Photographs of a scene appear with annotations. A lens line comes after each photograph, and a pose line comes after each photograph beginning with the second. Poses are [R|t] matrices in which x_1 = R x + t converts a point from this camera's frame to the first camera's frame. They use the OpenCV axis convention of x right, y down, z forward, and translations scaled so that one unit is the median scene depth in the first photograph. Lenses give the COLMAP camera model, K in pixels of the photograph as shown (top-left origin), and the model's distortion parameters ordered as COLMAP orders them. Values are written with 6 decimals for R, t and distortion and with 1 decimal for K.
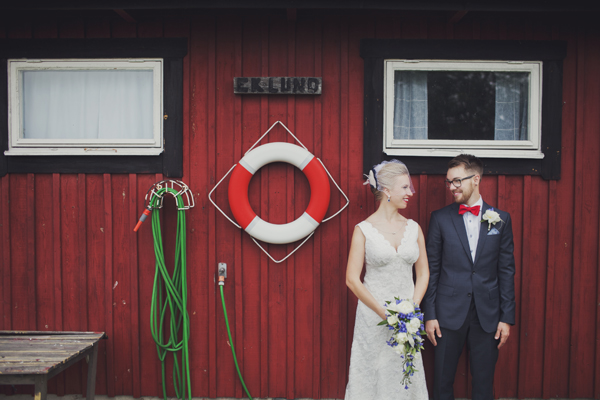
lens RADIAL K [[603.8, 0, 300.0], [0, 603.8, 200.0], [0, 0, 1]] dist [-0.086860, 0.008629]
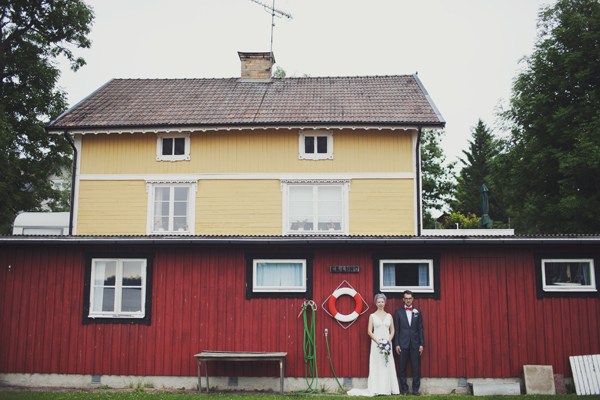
lens RADIAL K [[603.8, 0, 300.0], [0, 603.8, 200.0], [0, 0, 1]] dist [-0.086860, 0.008629]
pose [[0.997429, -0.013938, -0.070289, -0.042578], [-0.001241, 0.977393, -0.211429, 0.113356], [0.071647, 0.210973, 0.974863, -2.048917]]
